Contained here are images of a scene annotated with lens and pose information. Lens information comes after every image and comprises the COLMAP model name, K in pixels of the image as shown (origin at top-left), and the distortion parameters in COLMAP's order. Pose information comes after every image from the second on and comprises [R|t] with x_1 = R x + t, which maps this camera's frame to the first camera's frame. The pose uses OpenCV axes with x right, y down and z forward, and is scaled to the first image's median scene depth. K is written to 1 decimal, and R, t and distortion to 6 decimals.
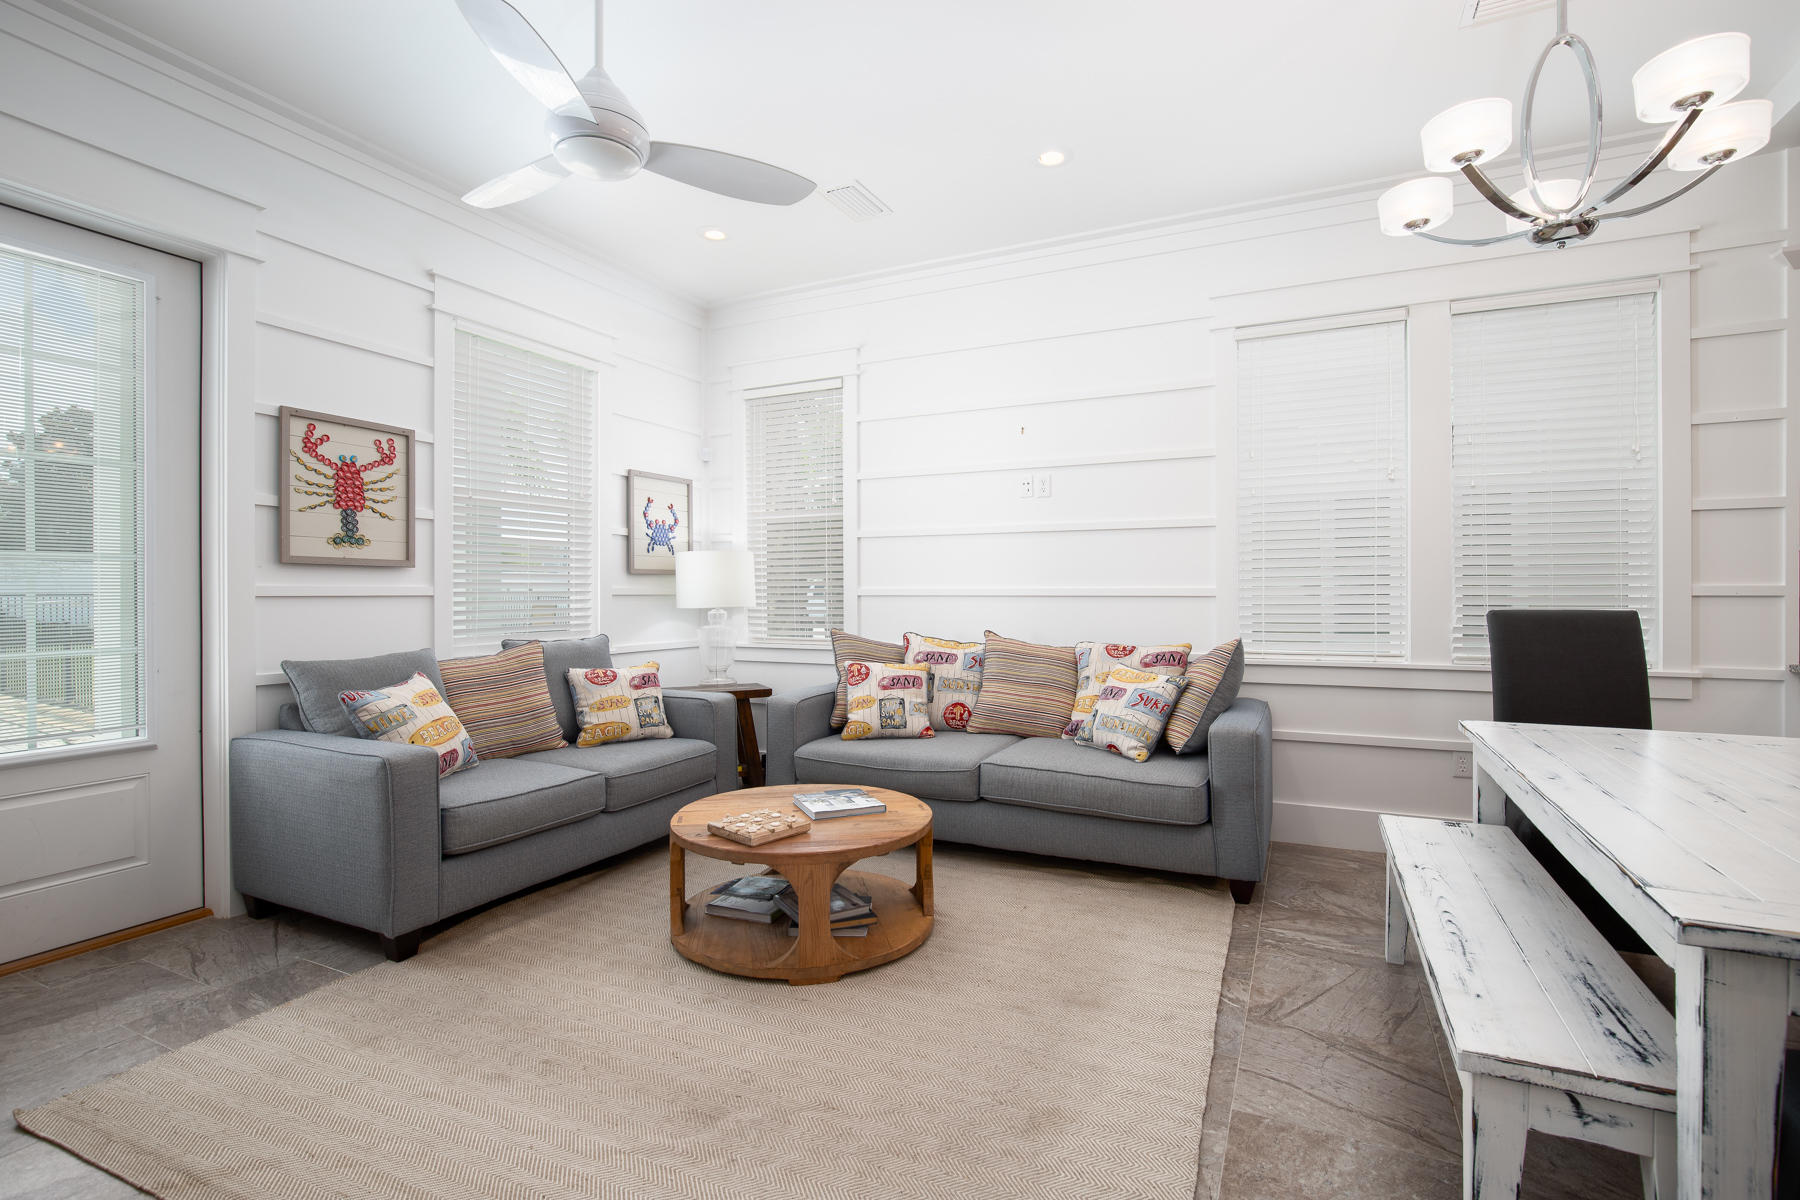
lens RADIAL K [[815.3, 0, 914.4], [0, 815.3, 593.6], [0, 0, 1]] dist [-0.012965, 0.000856]
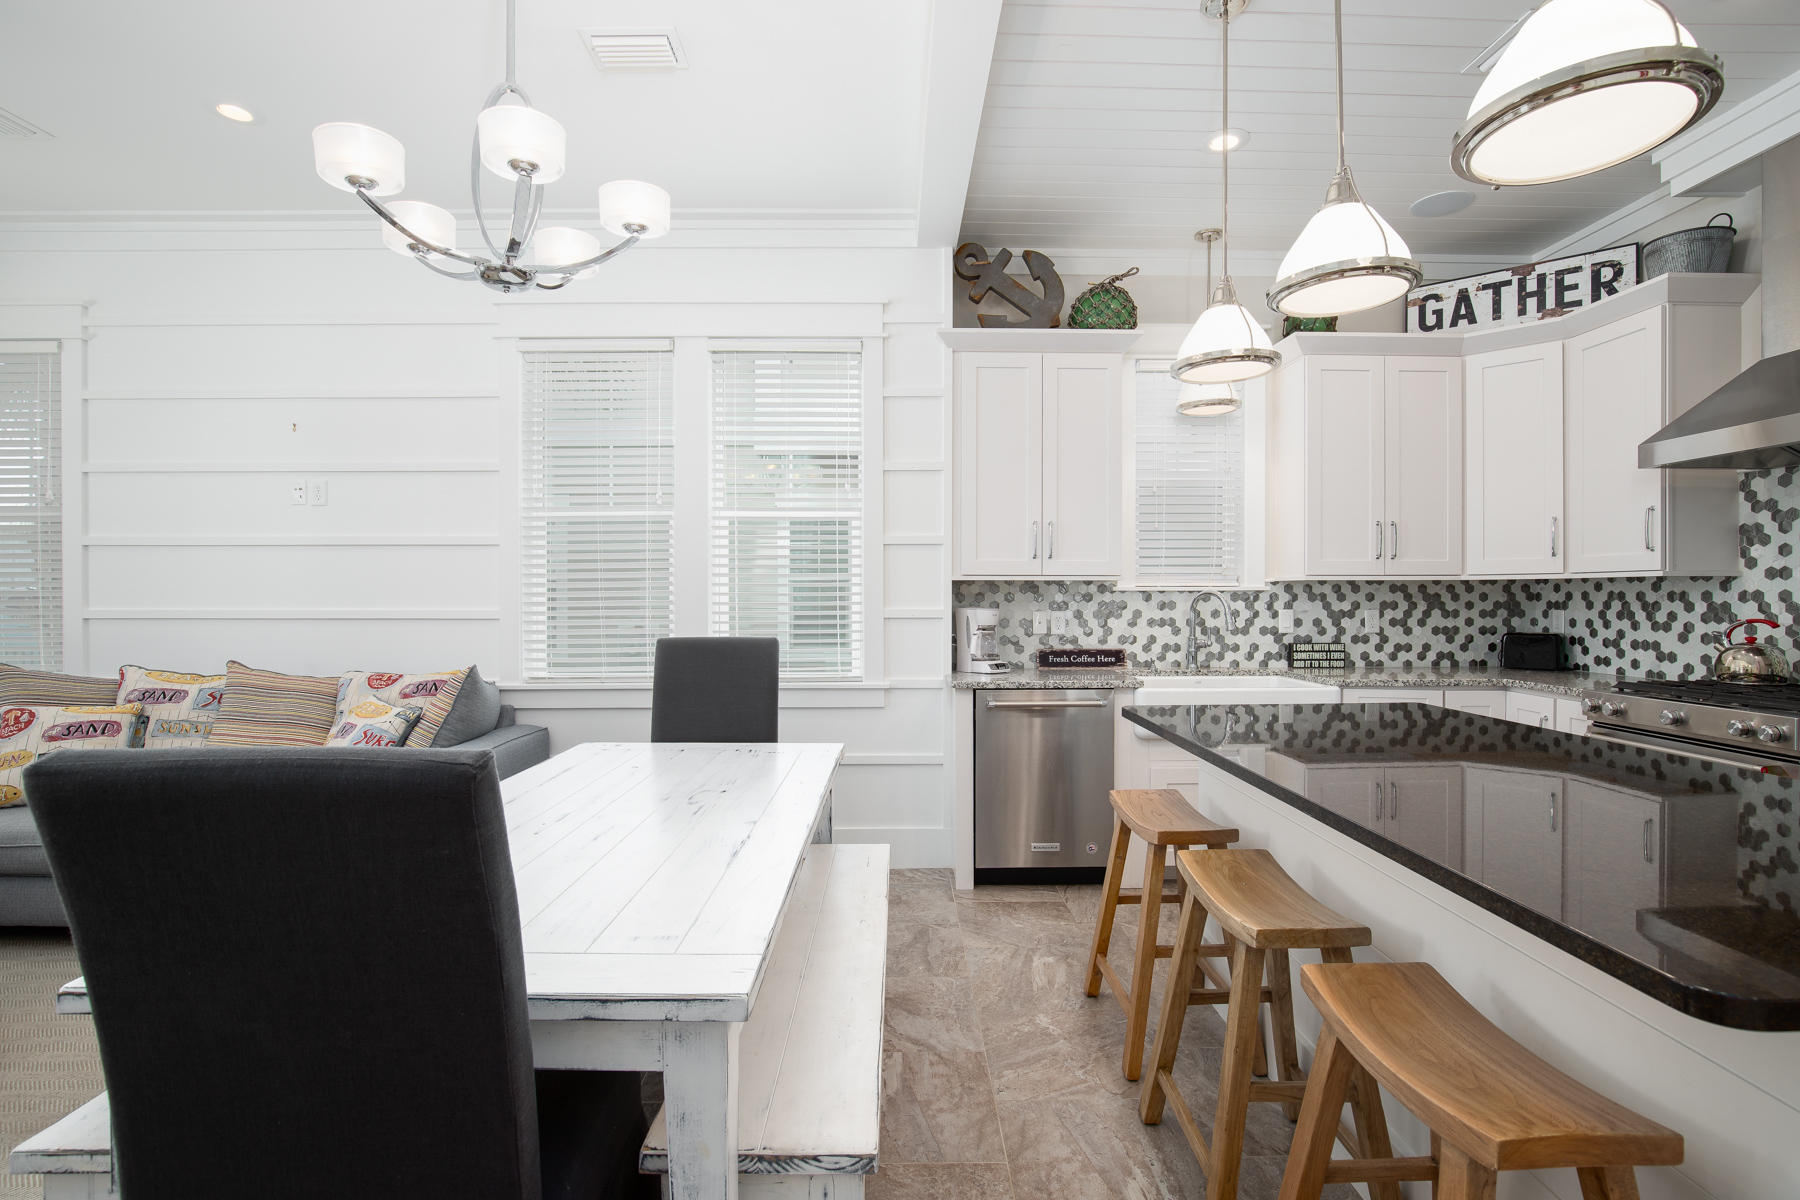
lens RADIAL K [[829.1, 0, 899.9], [0, 829.1, 603.9], [0, 0, 1]] dist [-0.017788, 0.000874]
pose [[0.901085, -0.003551, 0.433629, 0.419322], [0.000973, 0.999981, 0.006169, -0.022324], [-0.433642, -0.005137, 0.901071, -0.078987]]
